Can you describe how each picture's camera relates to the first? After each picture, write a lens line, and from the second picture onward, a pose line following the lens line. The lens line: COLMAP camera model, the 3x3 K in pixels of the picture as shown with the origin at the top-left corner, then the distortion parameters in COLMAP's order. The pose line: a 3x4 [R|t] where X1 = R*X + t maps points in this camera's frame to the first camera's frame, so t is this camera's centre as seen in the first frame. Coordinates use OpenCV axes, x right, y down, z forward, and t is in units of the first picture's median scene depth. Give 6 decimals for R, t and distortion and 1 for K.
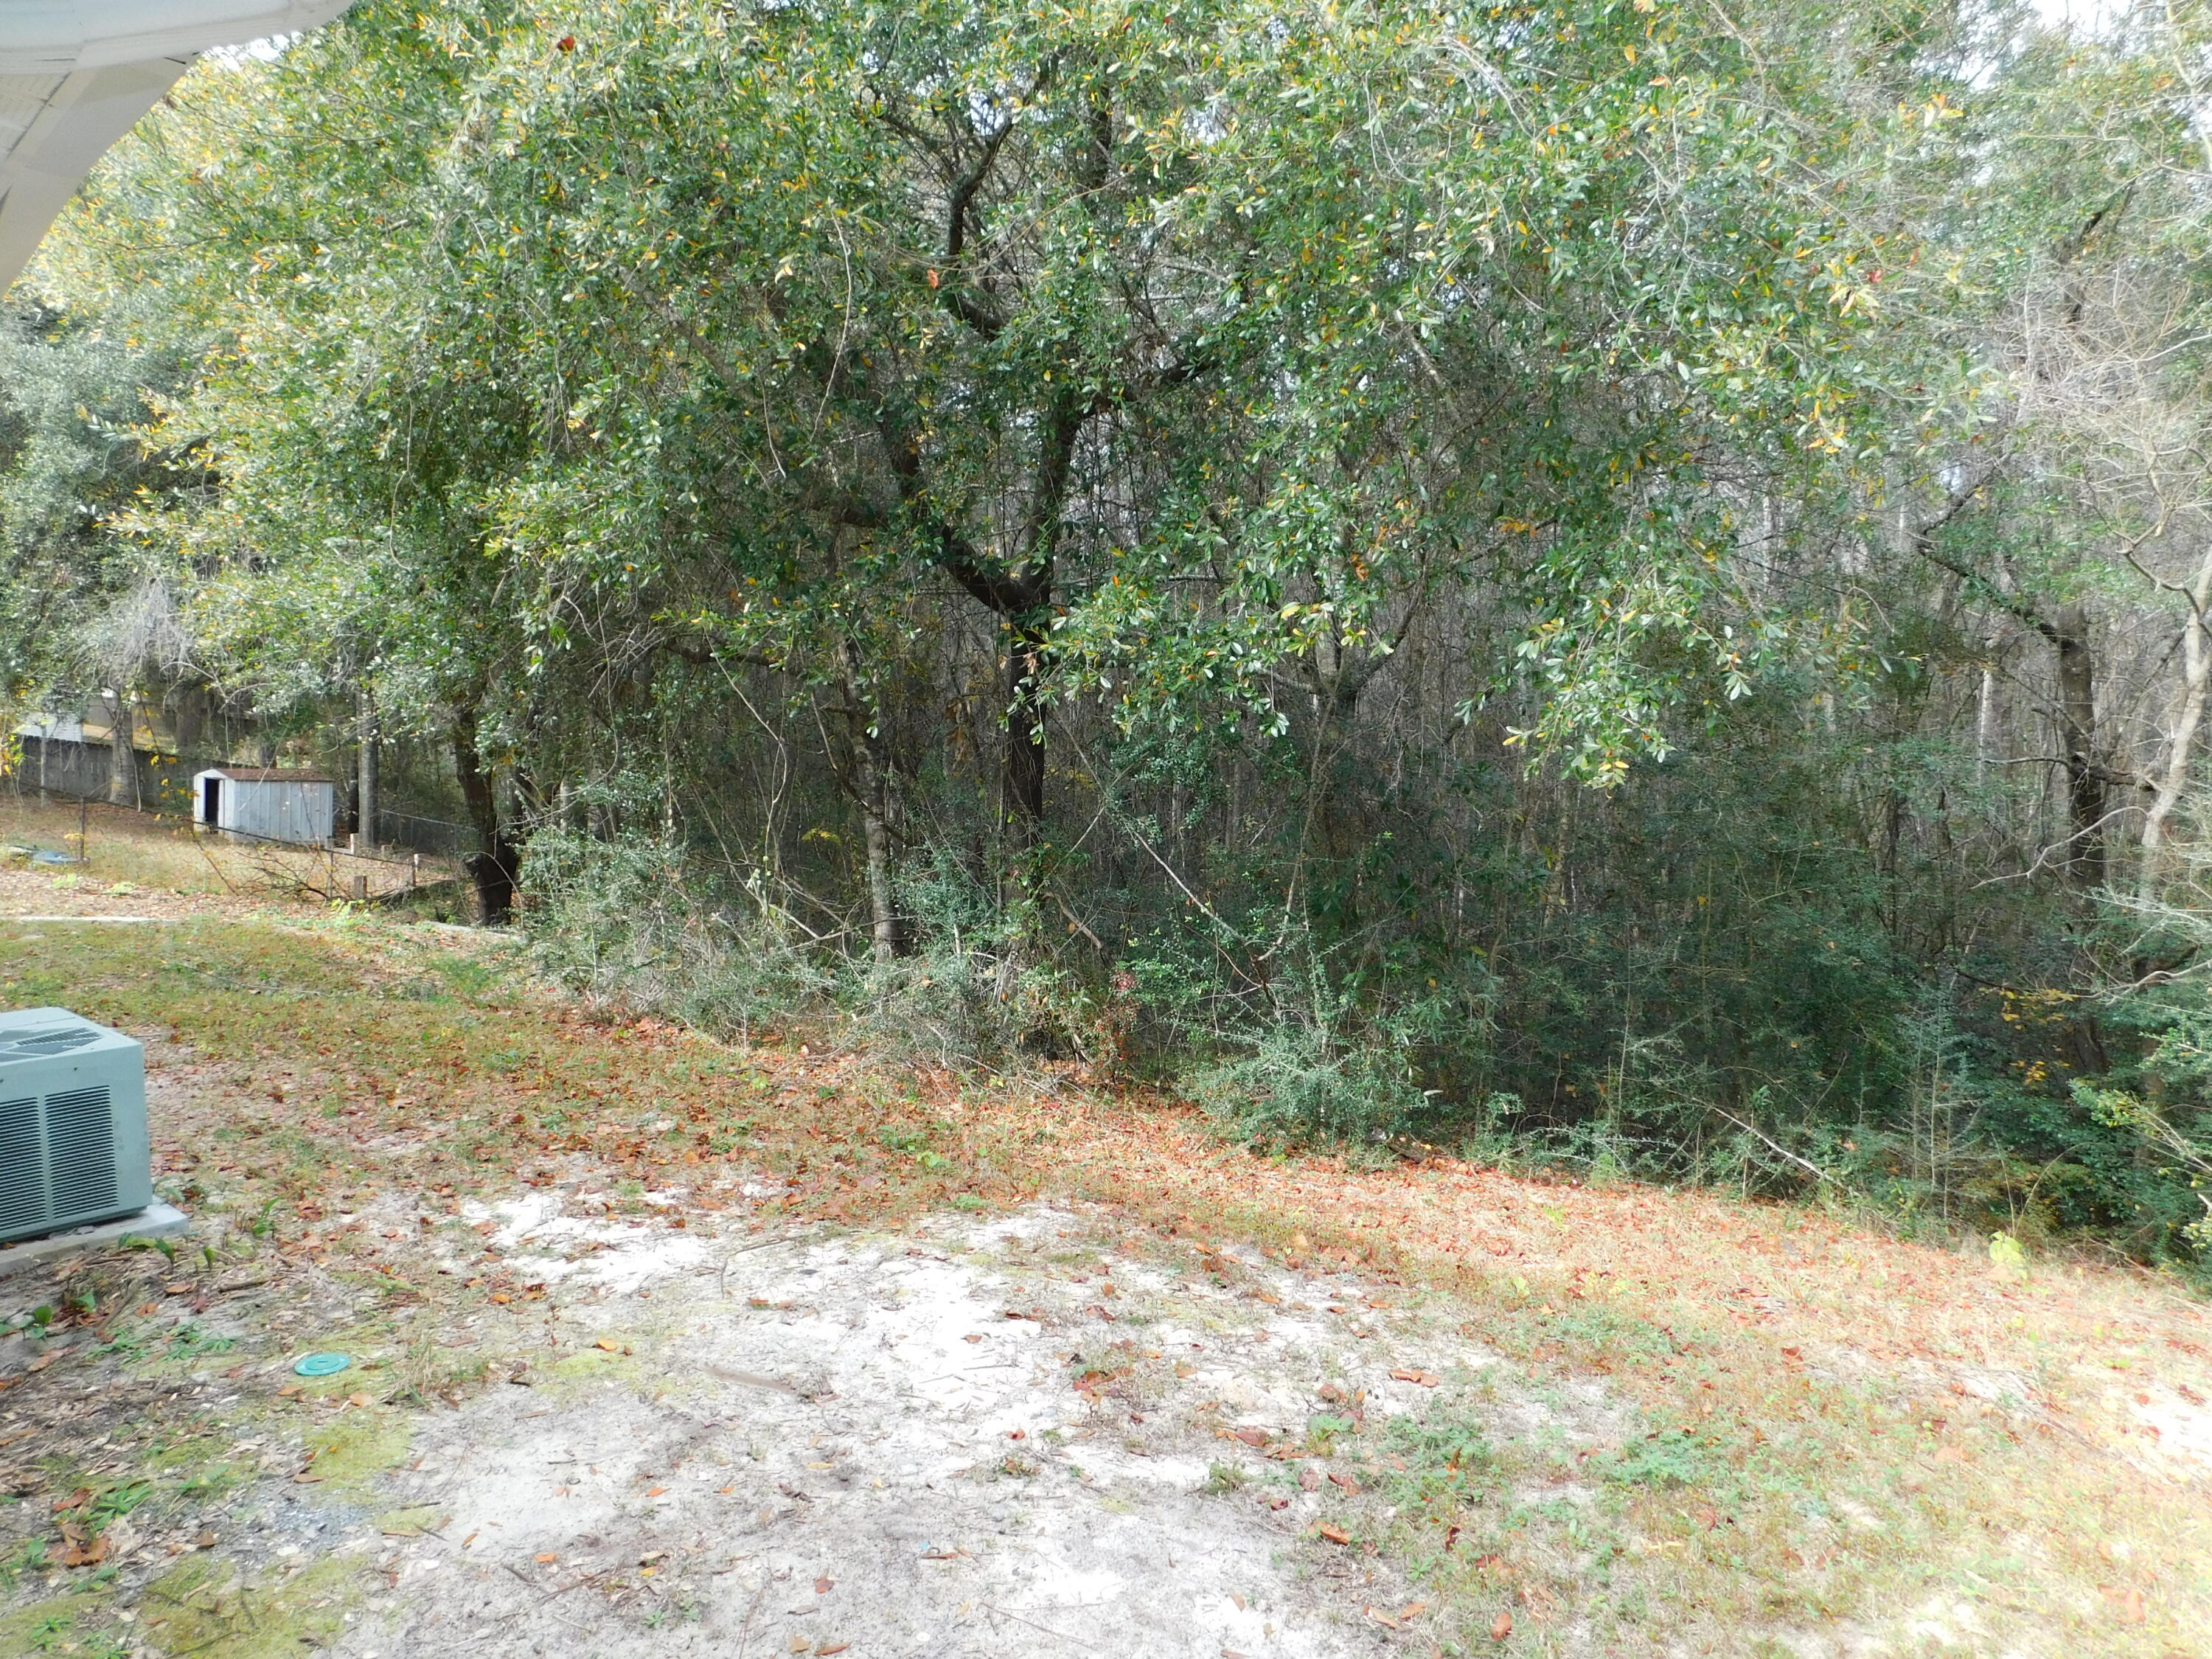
lens RADIAL K [[1472.0, 0, 1106.0], [0, 1472.0, 829.5], [0, 0, 1]] dist [-0.062097, 0.053702]
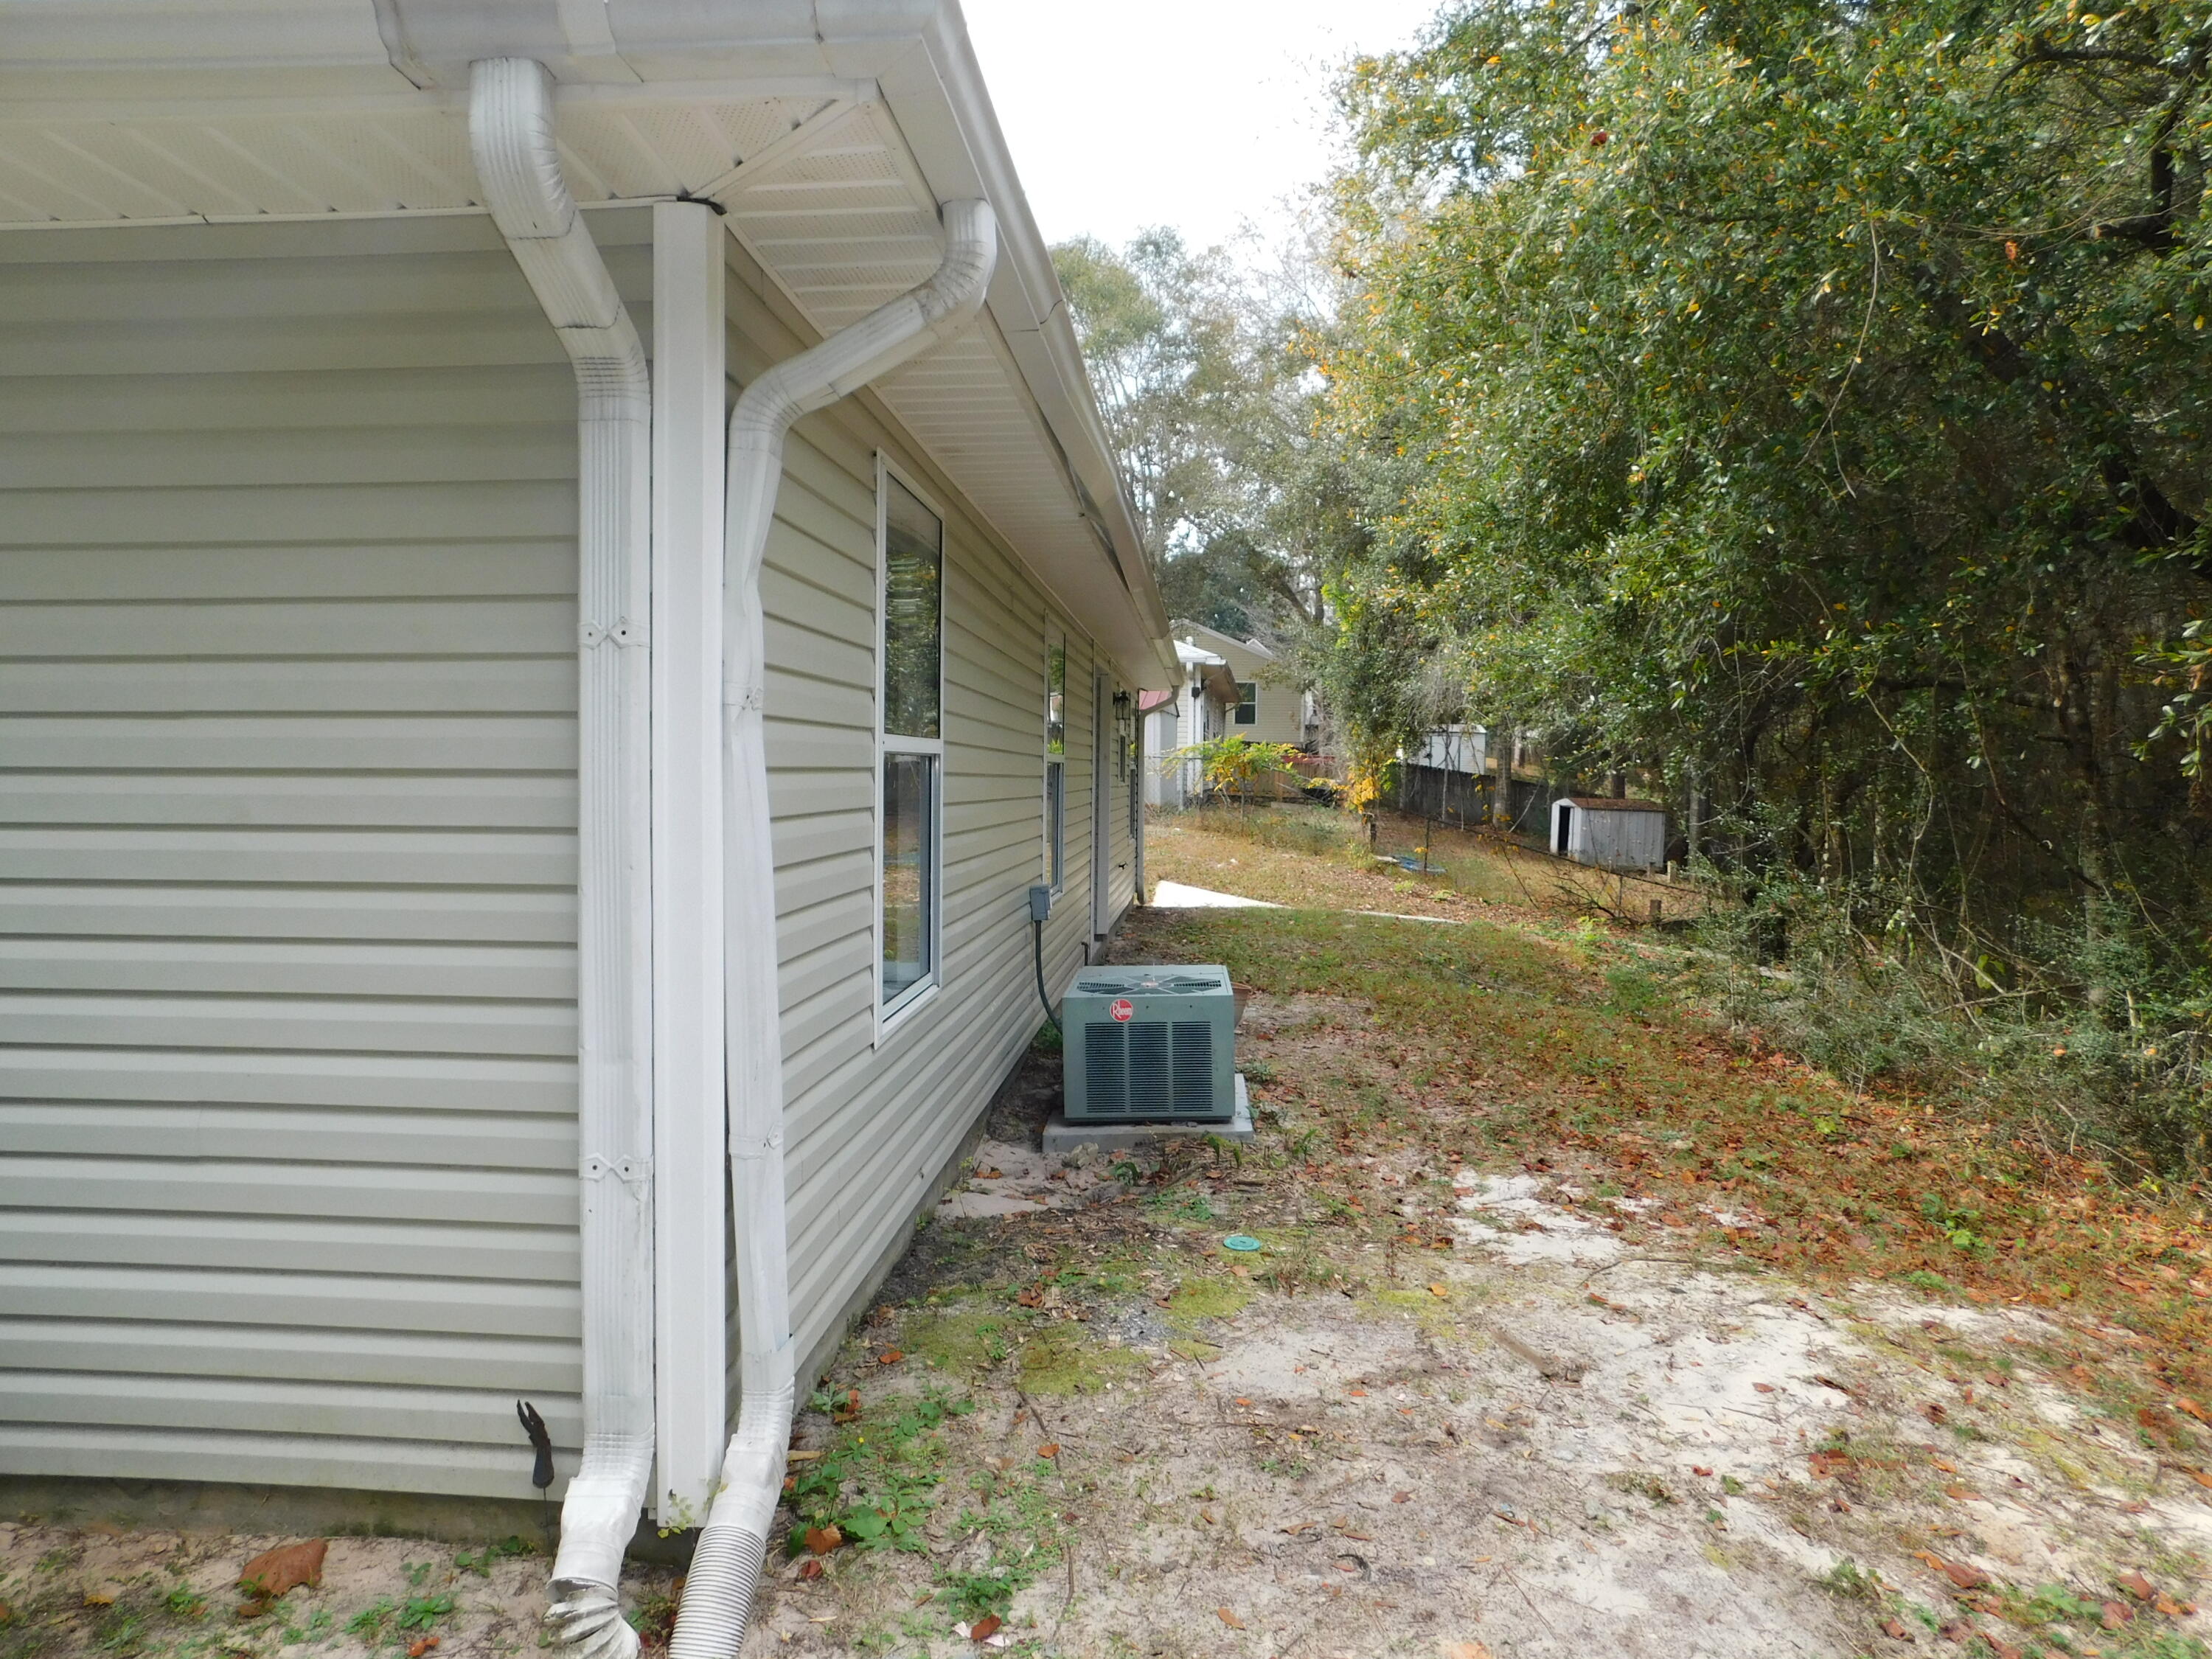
lens RADIAL K [[1472.0, 0, 1106.0], [0, 1472.0, 829.5], [0, 0, 1]] dist [-0.062097, 0.053702]
pose [[0.634793, 0.030388, -0.772084, 0.212518], [-0.048223, 0.998837, -0.000336, 0.001051], [0.771176, 0.037445, 0.635520, 0.026426]]
